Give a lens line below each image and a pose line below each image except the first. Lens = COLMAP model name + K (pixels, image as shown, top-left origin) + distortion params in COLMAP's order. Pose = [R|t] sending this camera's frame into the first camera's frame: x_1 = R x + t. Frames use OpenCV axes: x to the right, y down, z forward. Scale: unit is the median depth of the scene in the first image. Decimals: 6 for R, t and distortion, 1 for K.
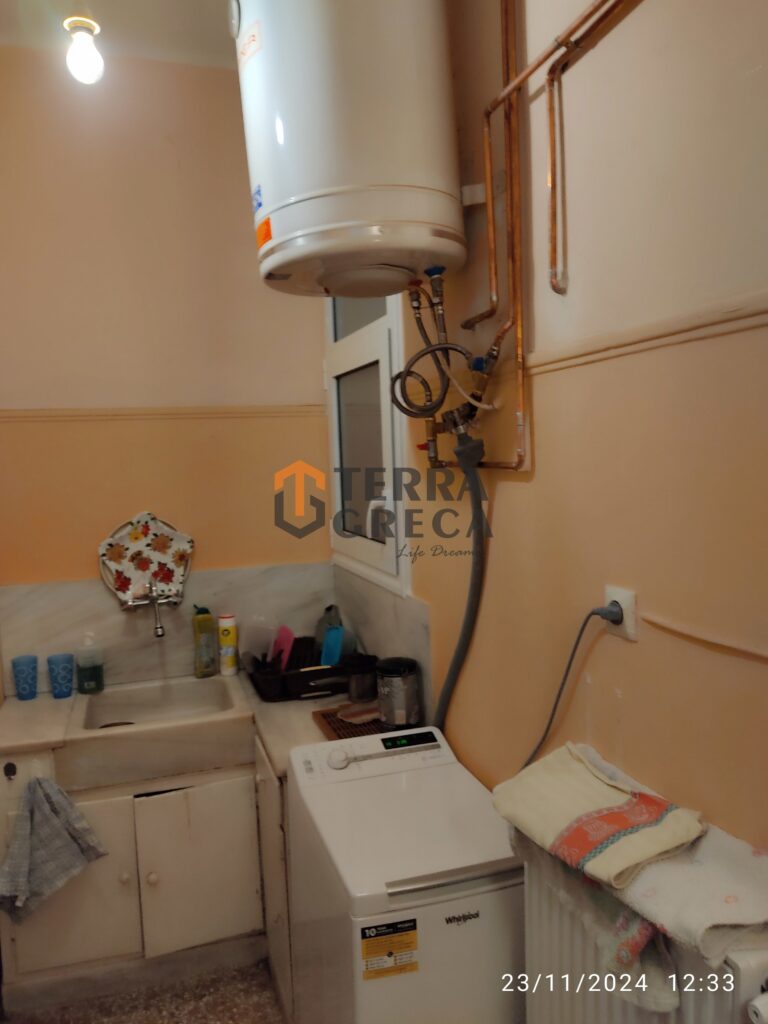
lens RADIAL K [[770.1, 0, 384.0], [0, 770.1, 512.0], [0, 0, 1]] dist [0.111816, -0.193039]
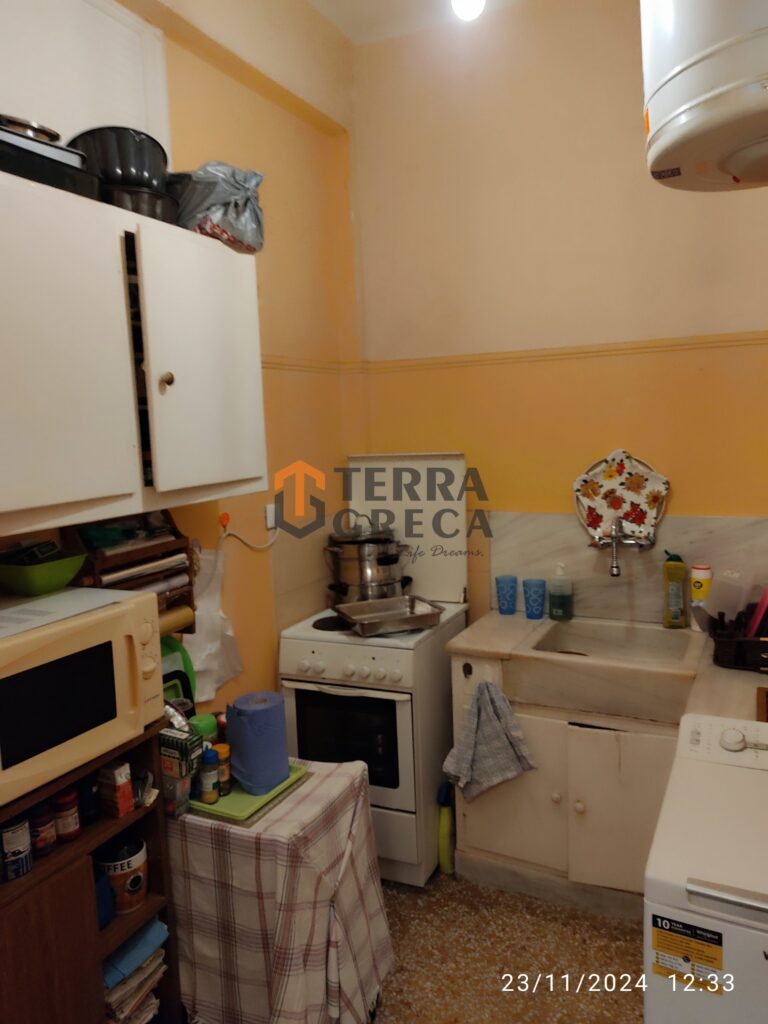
lens RADIAL K [[770.1, 0, 384.0], [0, 770.1, 512.0], [0, 0, 1]] dist [0.111816, -0.193039]
pose [[0.731881, 0.090152, -0.675443, 0.146397], [-0.043872, 0.995387, 0.085318, 0.007568], [0.680019, -0.032810, 0.732460, 0.076465]]
